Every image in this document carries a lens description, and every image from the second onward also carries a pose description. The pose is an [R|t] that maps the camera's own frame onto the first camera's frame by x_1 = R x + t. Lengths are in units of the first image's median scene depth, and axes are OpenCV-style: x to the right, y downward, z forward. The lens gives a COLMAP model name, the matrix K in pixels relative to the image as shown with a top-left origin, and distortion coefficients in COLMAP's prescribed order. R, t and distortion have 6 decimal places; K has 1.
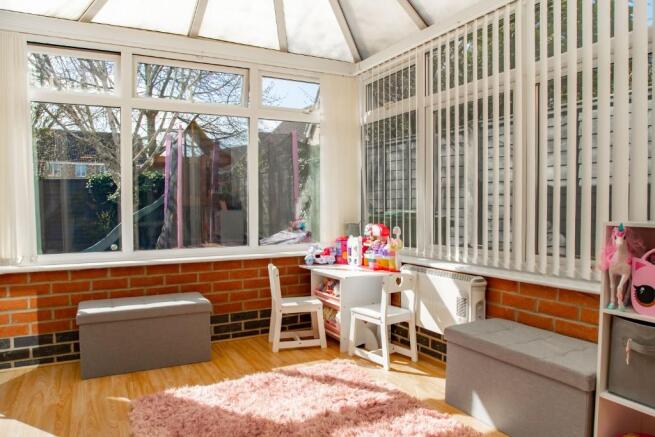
lens RADIAL K [[474.1, 0, 327.5], [0, 474.1, 218.5], [0, 0, 1]] dist [-0.053914, 0.007030]
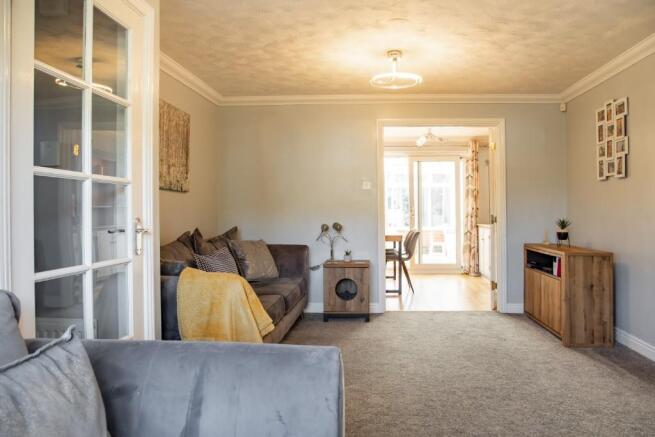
lens RADIAL K [[474.1, 0, 327.5], [0, 474.1, 218.5], [0, 0, 1]] dist [-0.053914, 0.007030]
pose [[0.829555, 0.005492, -0.558398, 1.228612], [-0.005584, 0.999983, 0.001539, -0.003629], [0.558397, 0.001841, 0.829572, -2.382494]]
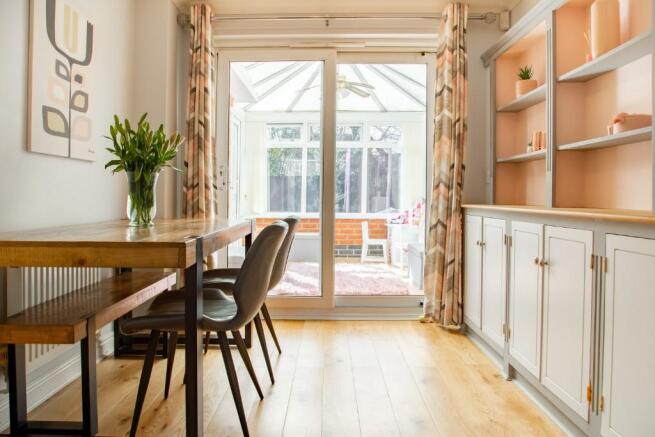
lens RADIAL K [[475.8, 0, 323.3], [0, 475.8, 202.8], [0, 0, 1]] dist [-0.040665, 0.003910]
pose [[0.879528, 0.020769, -0.475394, 0.724987], [-0.026990, 0.999616, -0.006262, 0.034826], [0.475082, 0.018338, 0.879751, -0.936162]]
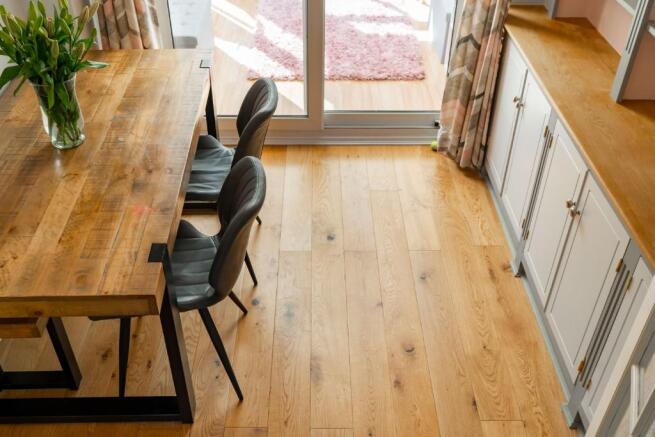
lens RADIAL K [[660.6, 0, 328.5], [0, 660.6, 243.2], [0, 0, 1]] dist [0.001592, 0.002498]
pose [[0.892085, 0.296804, -0.340721, 0.701815], [-0.029617, 0.790814, 0.611340, -0.303858], [0.450895, -0.535277, 0.714264, -0.905928]]
